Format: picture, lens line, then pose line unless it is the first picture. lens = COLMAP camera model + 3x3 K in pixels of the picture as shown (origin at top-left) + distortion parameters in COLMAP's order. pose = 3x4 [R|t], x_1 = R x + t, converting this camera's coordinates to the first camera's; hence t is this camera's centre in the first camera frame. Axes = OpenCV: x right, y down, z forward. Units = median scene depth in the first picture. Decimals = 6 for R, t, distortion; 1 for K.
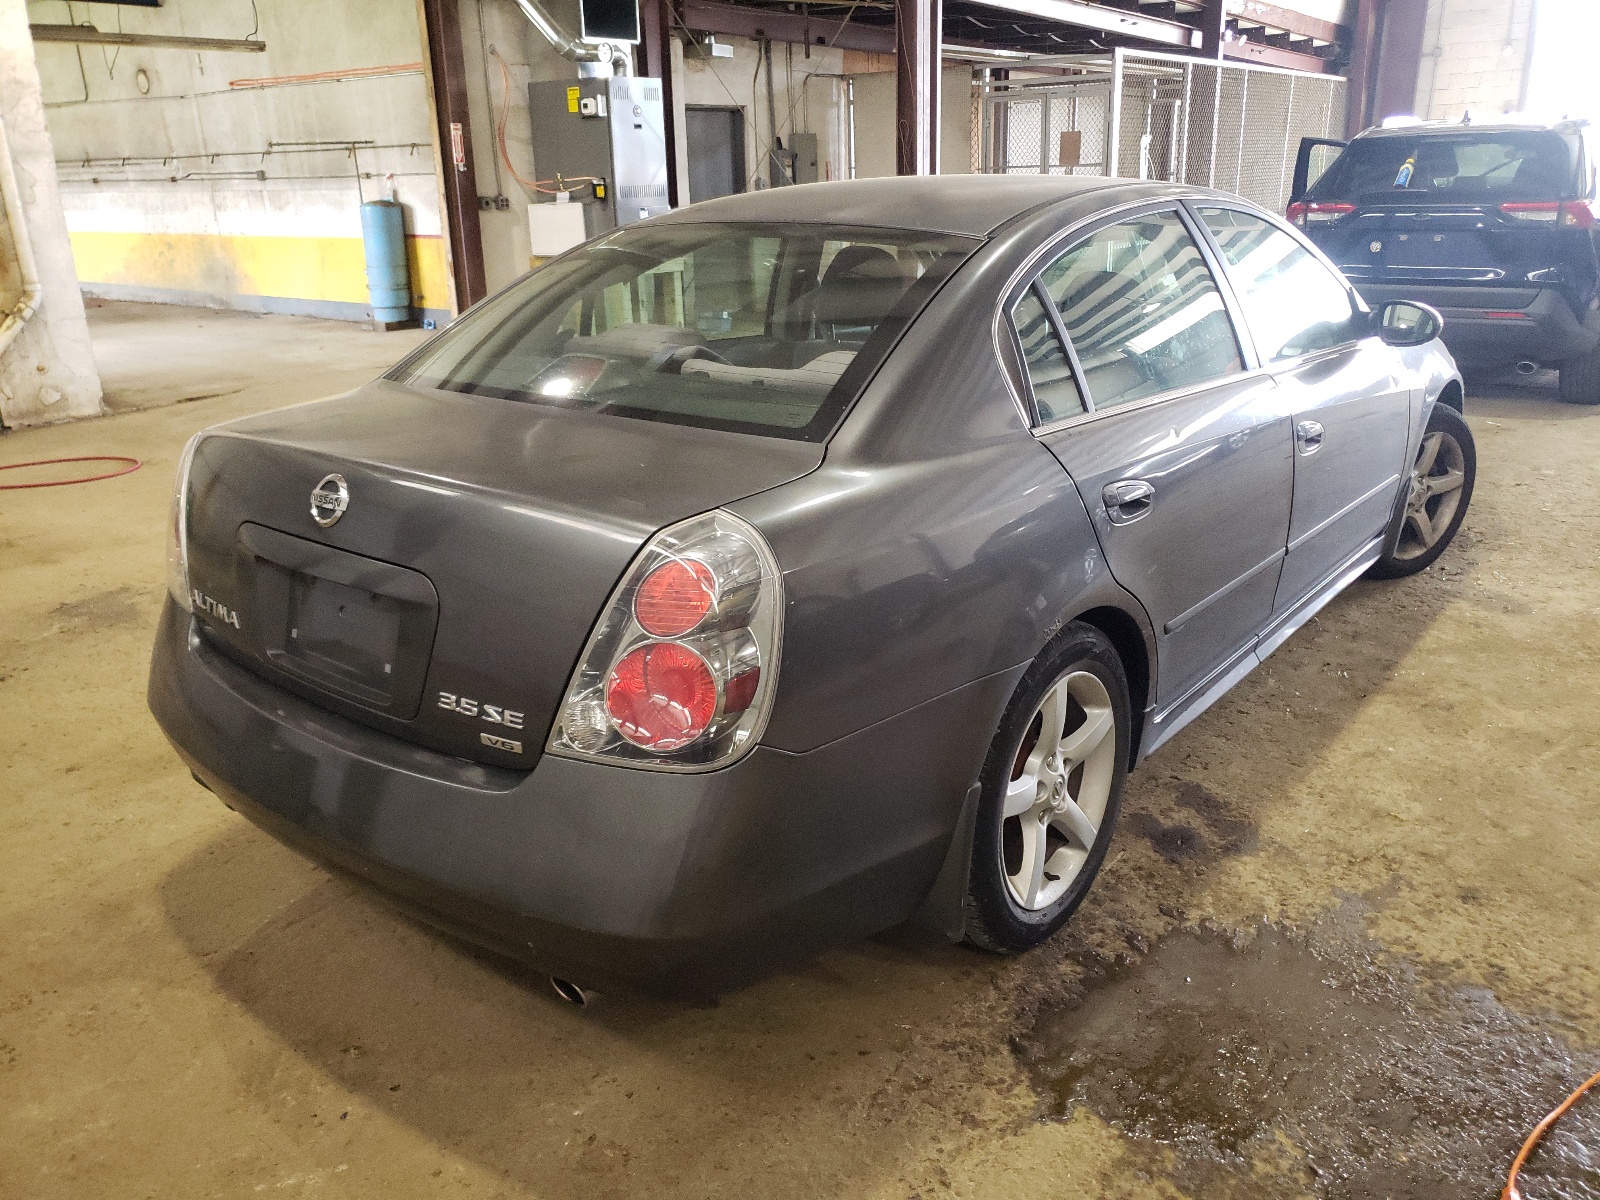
lens RADIAL K [[1236.7, 0, 797.2], [0, 1236.7, 597.4], [0, 0, 1]] dist [0.002042, 0.005131]
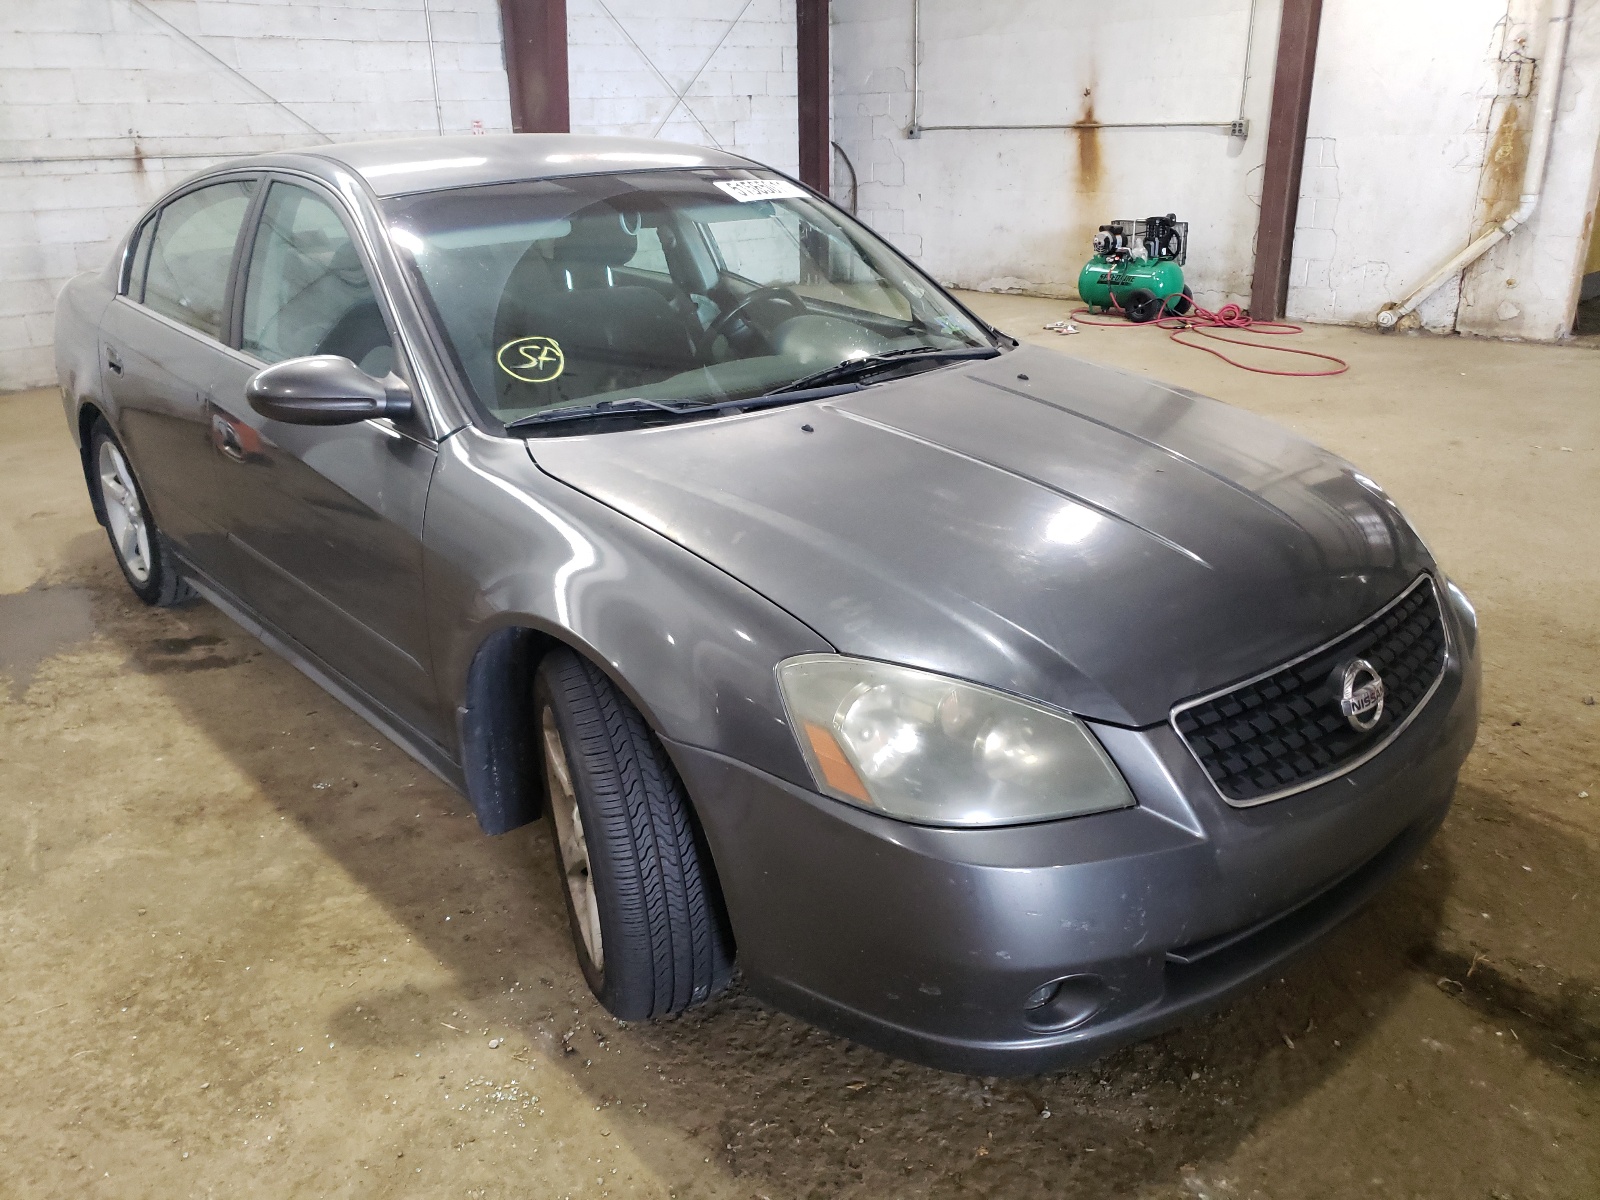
lens RADIAL K [[1251.5, 0, 797.8], [0, 1251.5, 600.8], [0, 0, 1]] dist [-0.002570, 0.032236]
pose [[-0.171124, 0.382177, -0.908107, 0.655312], [-0.292470, 0.860452, 0.417234, -0.287496], [0.940839, 0.336993, -0.035469, 0.771882]]
